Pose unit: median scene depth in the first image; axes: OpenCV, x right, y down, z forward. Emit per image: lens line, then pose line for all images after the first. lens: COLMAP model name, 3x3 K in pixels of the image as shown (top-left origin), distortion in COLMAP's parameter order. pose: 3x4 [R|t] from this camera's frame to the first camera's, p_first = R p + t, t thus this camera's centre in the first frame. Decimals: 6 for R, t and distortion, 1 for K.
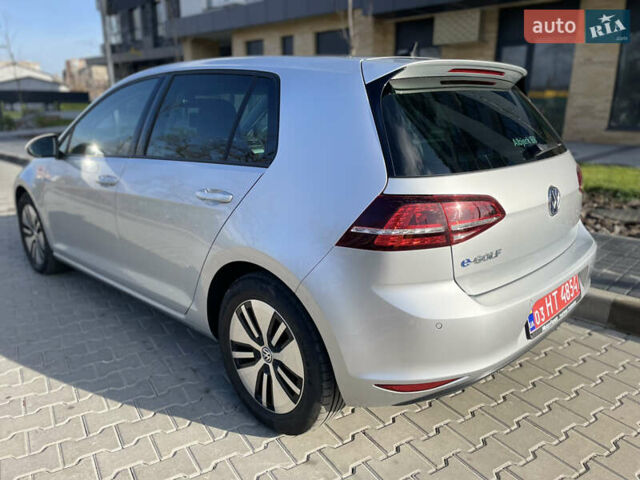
lens RADIAL K [[485.2, 0, 321.9], [0, 485.2, 235.2], [0, 0, 1]] dist [0.072311, -0.089833]
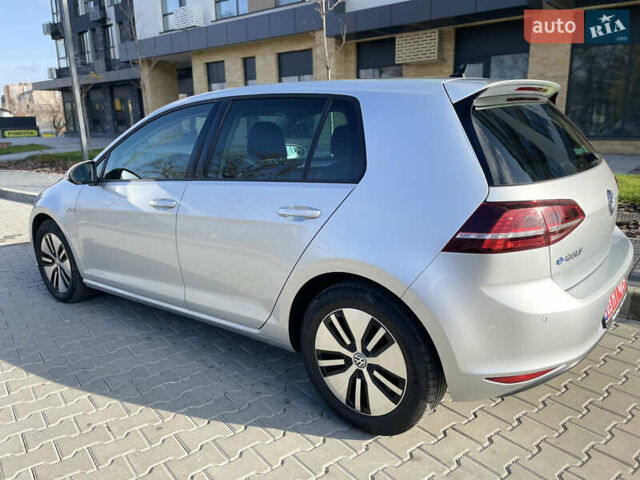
lens RADIAL K [[485.2, 0, 319.5], [0, 485.2, 235.0], [0, 0, 1]] dist [0.072311, -0.089833]
pose [[0.994945, -0.048496, 0.087939, -0.267114], [0.051540, 0.998136, -0.032684, 0.004885], [-0.086190, 0.037051, 0.995589, -0.047718]]
